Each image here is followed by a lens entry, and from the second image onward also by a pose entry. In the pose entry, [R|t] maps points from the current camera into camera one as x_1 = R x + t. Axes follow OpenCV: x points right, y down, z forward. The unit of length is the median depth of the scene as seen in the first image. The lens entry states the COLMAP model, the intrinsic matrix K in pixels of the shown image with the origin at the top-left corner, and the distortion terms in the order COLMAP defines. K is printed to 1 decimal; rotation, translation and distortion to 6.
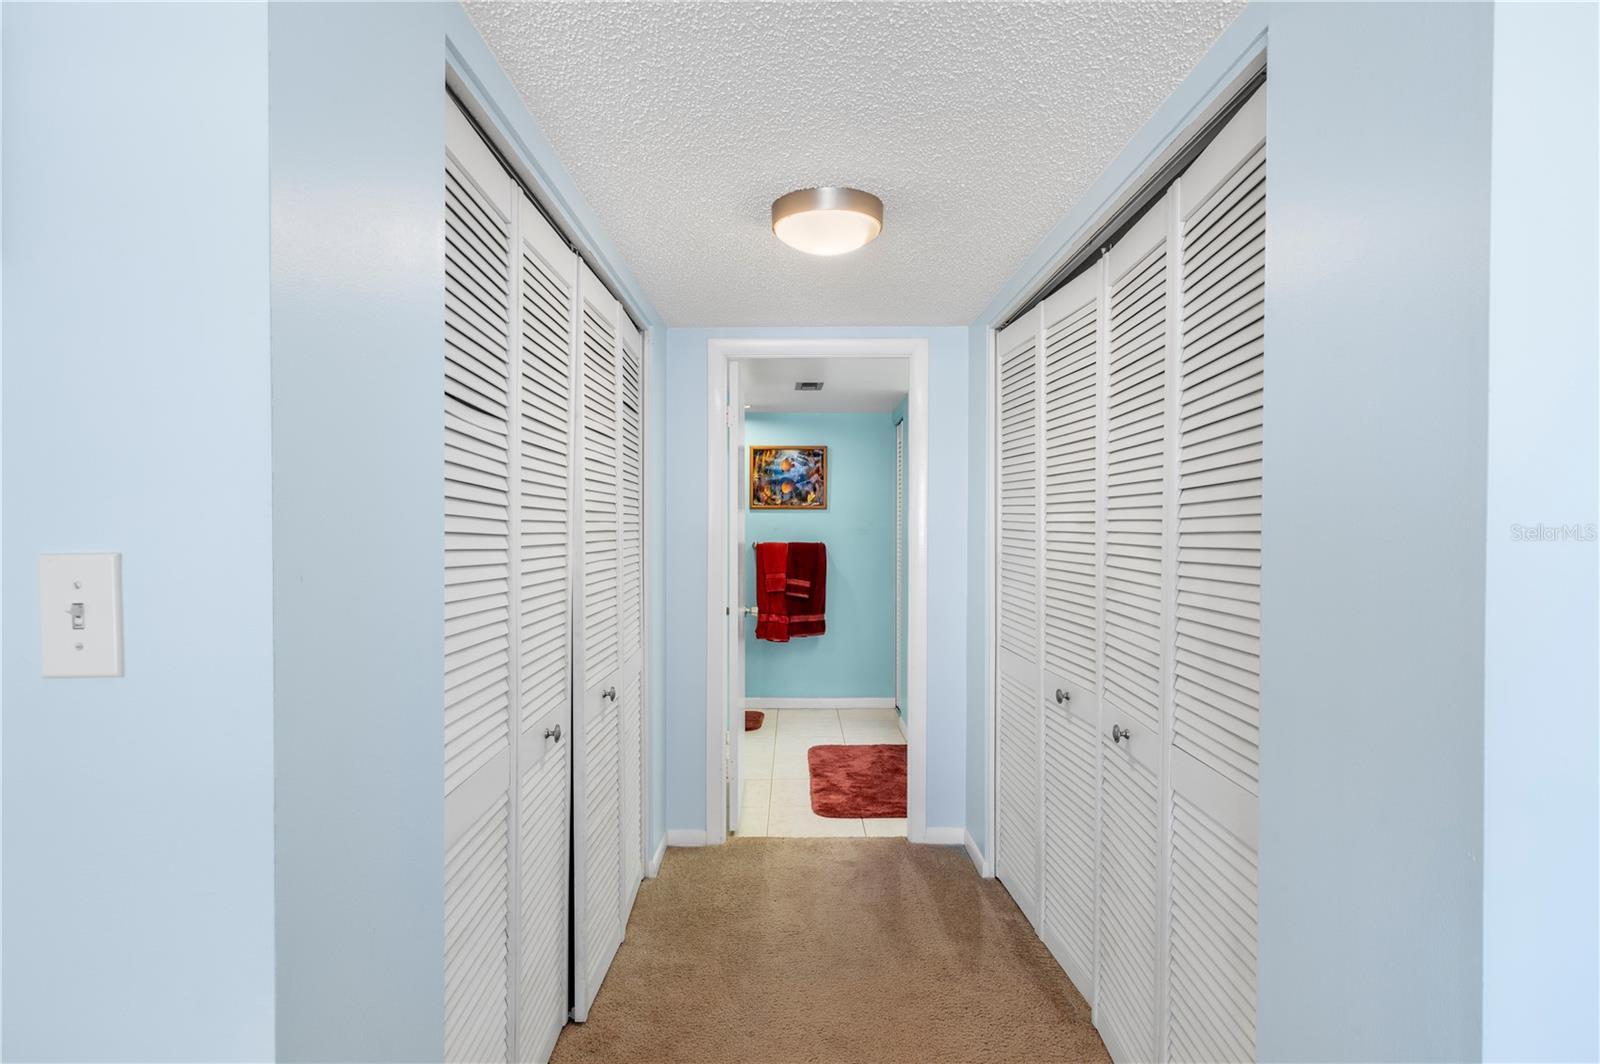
lens RADIAL K [[884.3, 0, 800.0], [0, 884.3, 532.0], [0, 0, 1]] dist [0.000110, 0.000045]
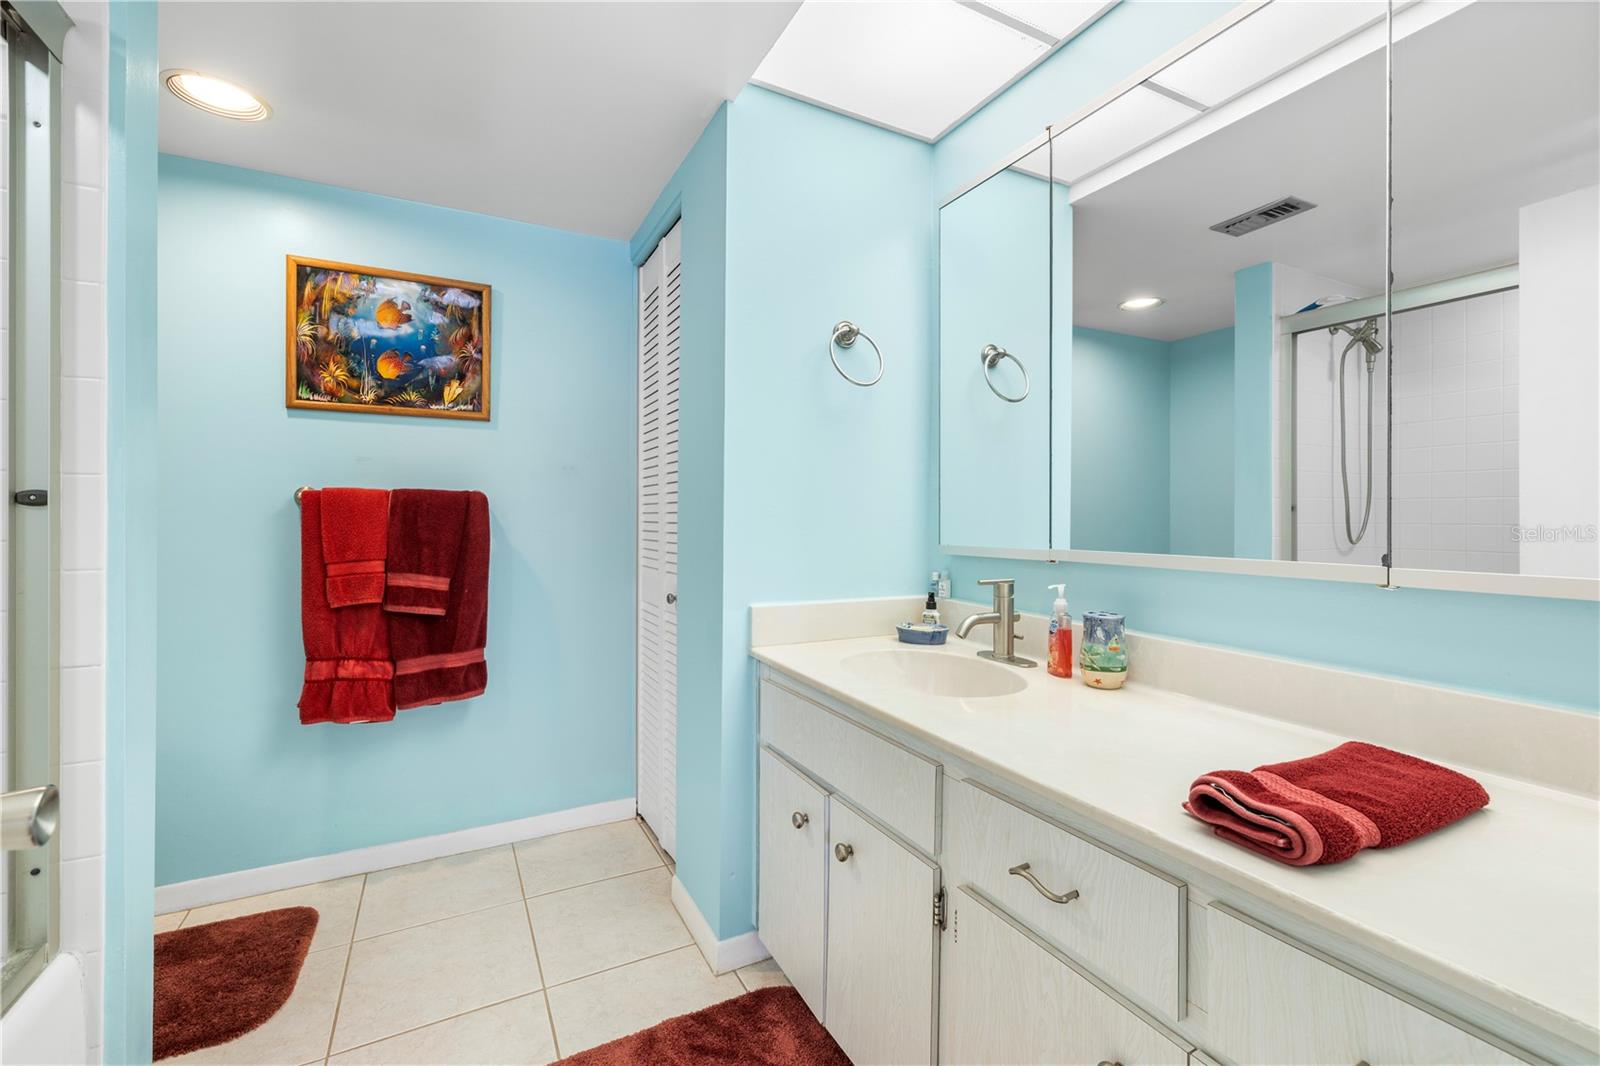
lens RADIAL K [[679.0, 0, 794.0], [0, 679.0, 522.7], [0, 0, 1]] dist [0.003079, 0.000144]
pose [[0.891349, 0.001257, 0.453316, 0.010994], [0.002617, 0.999965, -0.007918, 0.031409], [-0.453310, 0.008244, 0.891315, 0.615716]]
